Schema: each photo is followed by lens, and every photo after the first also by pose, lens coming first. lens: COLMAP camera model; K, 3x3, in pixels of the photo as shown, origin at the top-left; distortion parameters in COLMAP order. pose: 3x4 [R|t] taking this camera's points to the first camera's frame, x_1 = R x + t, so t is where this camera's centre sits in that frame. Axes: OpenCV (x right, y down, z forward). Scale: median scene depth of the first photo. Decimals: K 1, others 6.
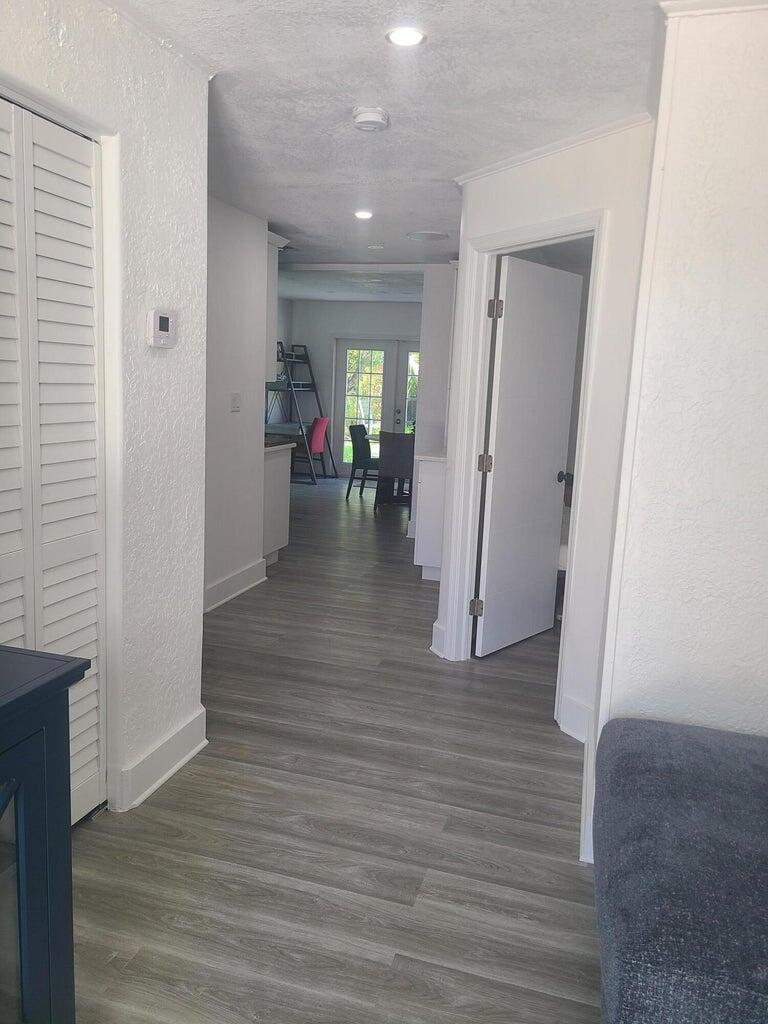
lens RADIAL K [[772.3, 0, 384.0], [0, 772.3, 512.0], [0, 0, 1]] dist [0.044806, 0.003243]
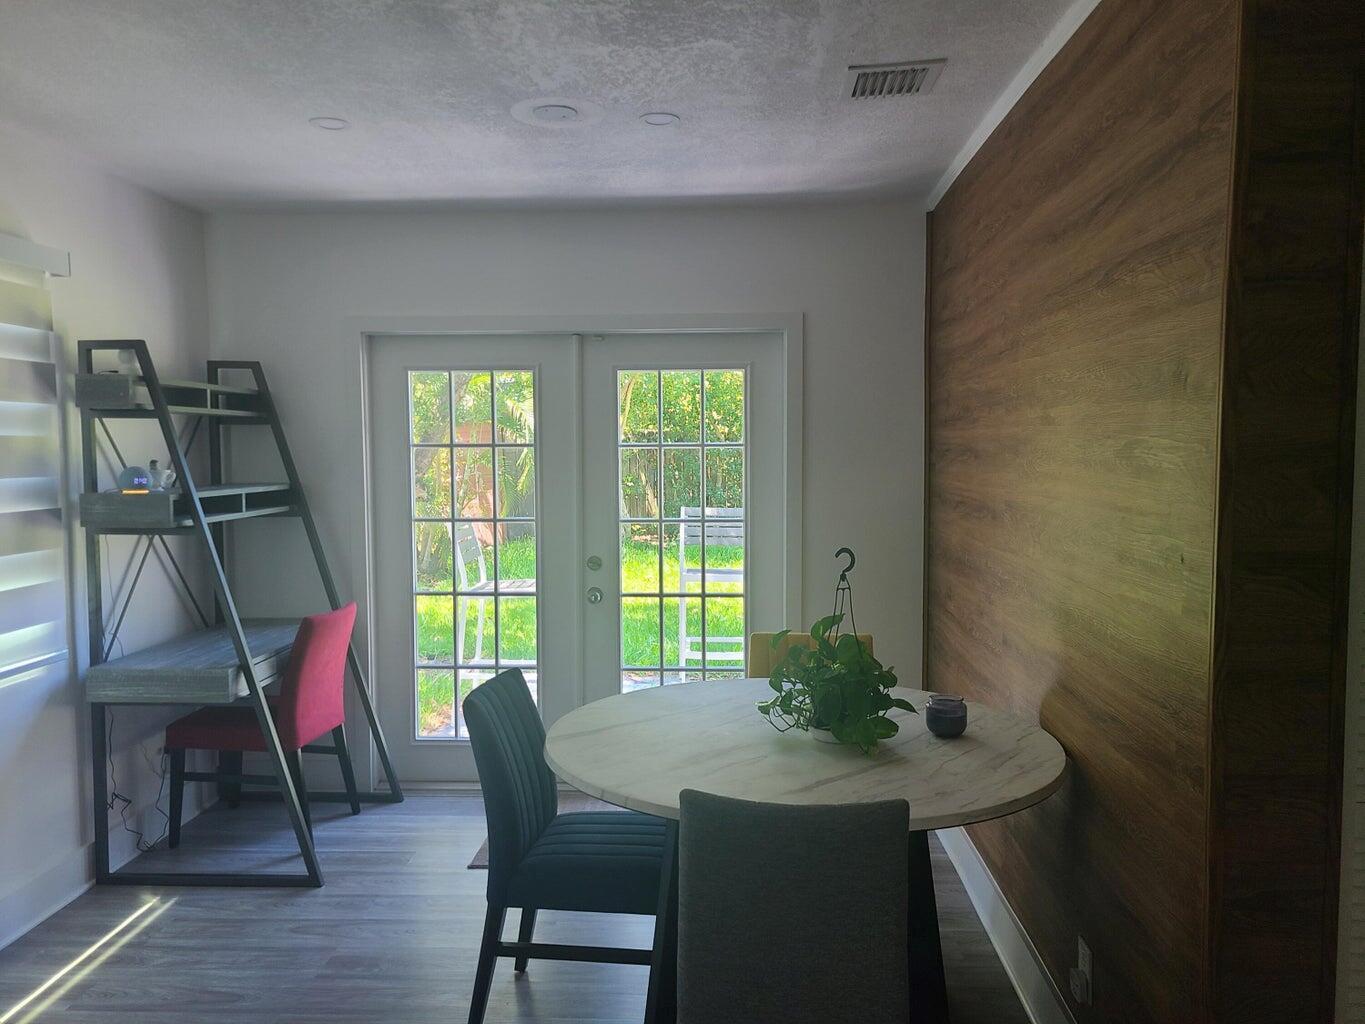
lens RADIAL K [[1029.5, 0, 682.5], [0, 1029.5, 512.0], [0, 0, 1]] dist [0.044806, 0.003243]
pose [[0.971770, -0.064188, 0.227033, -0.038863], [0.087727, 0.991590, -0.095151, -0.108518], [-0.219016, 0.112382, 0.969228, 0.595502]]
